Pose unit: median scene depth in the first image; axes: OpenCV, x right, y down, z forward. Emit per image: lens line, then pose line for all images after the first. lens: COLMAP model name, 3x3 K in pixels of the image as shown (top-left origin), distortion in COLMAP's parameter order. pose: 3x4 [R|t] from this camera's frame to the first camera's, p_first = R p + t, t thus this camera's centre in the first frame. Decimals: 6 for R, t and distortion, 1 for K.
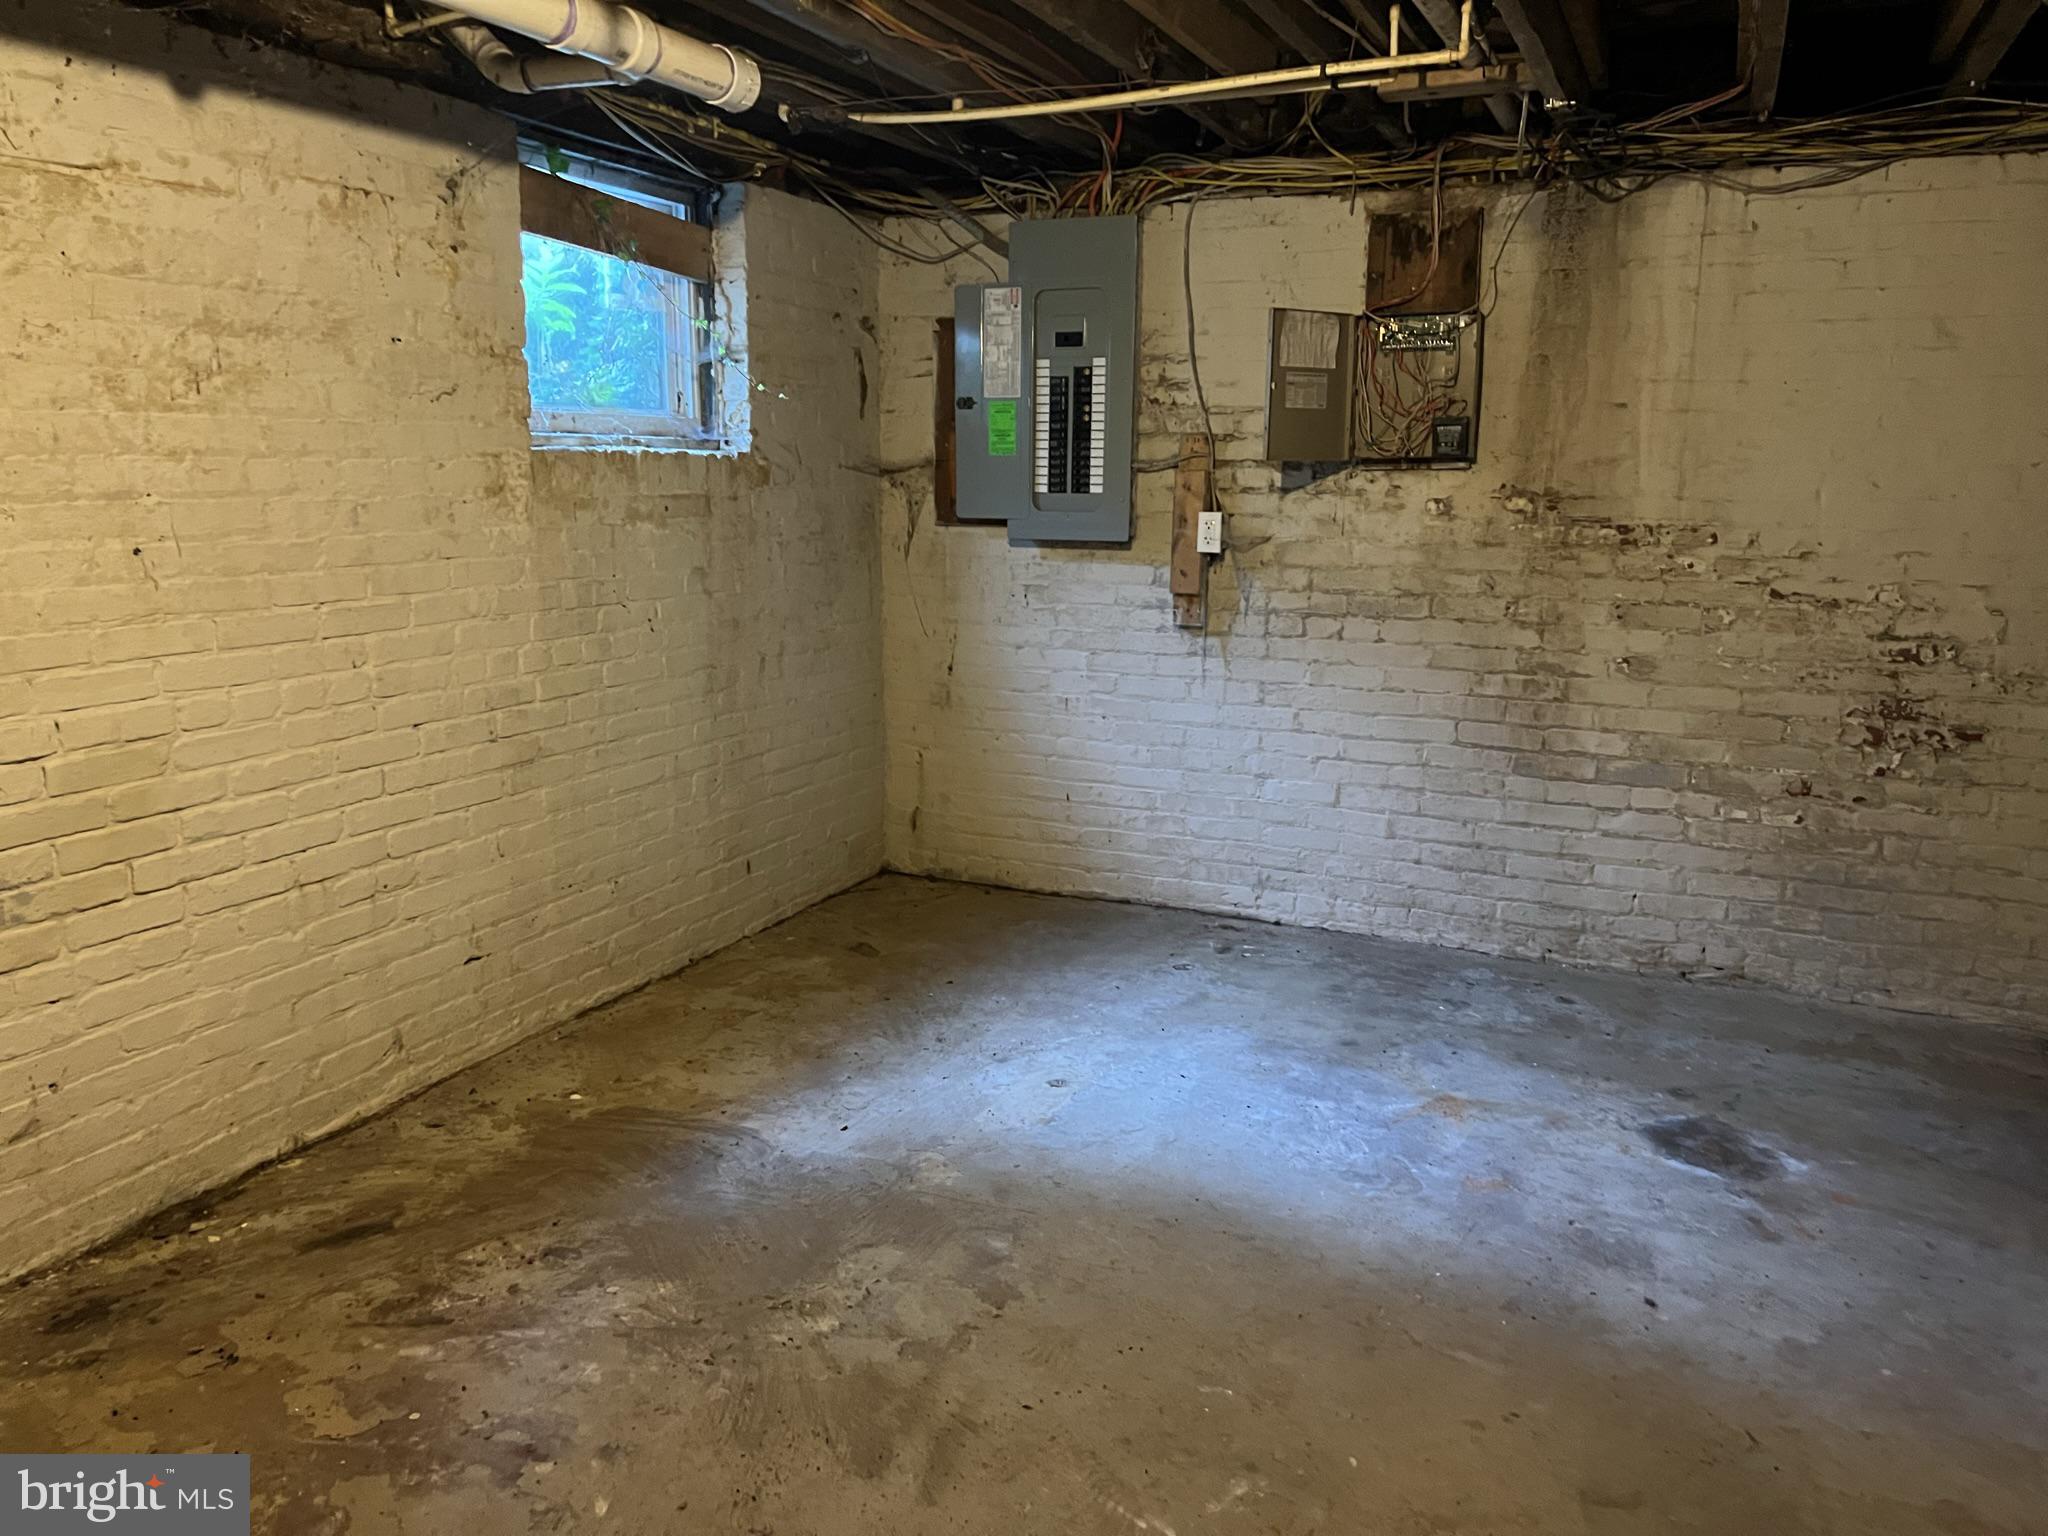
lens RADIAL K [[1559.7, 0, 1024.6], [0, 1559.7, 786.8], [0, 0, 1]] dist [0.042608, -0.055193]
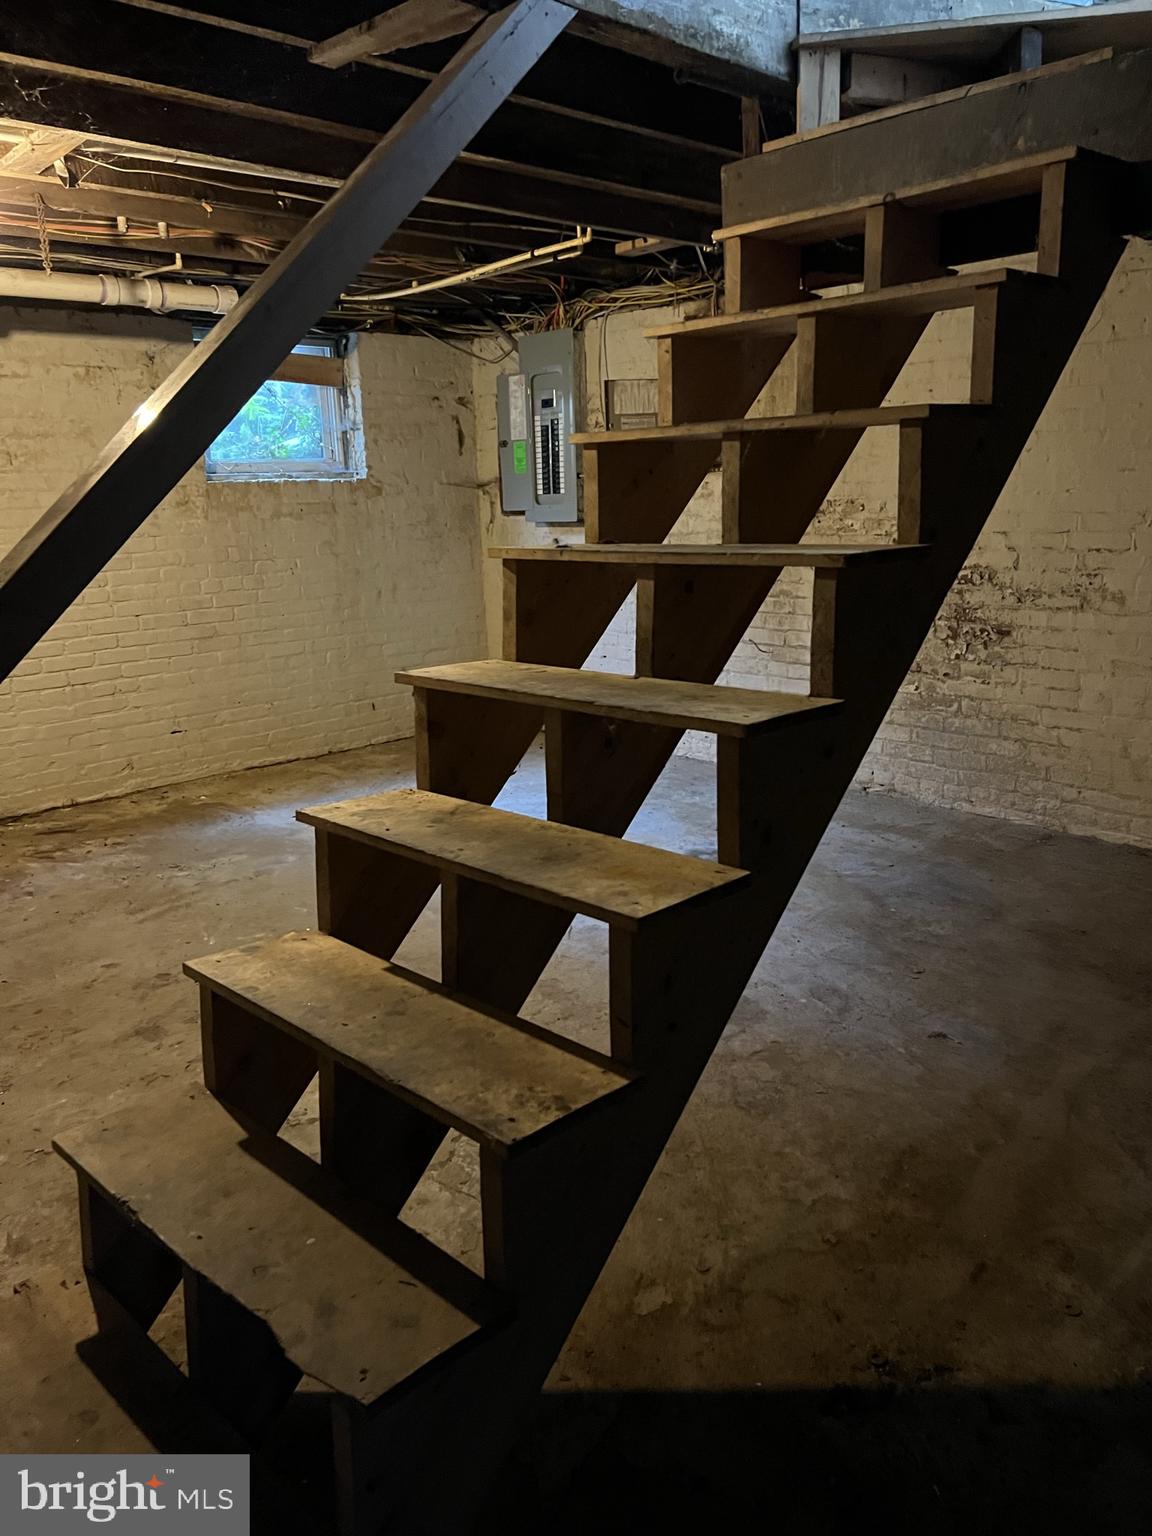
lens RADIAL K [[1169.8, 0, 572.2], [0, 1169.8, 760.1], [0, 0, 1]] dist [0.042608, -0.055193]
pose [[0.922778, 0.047256, -0.382424, 0.636905], [-0.036238, 0.998696, 0.035968, 0.063806], [0.383625, -0.019332, 0.923287, -0.205033]]
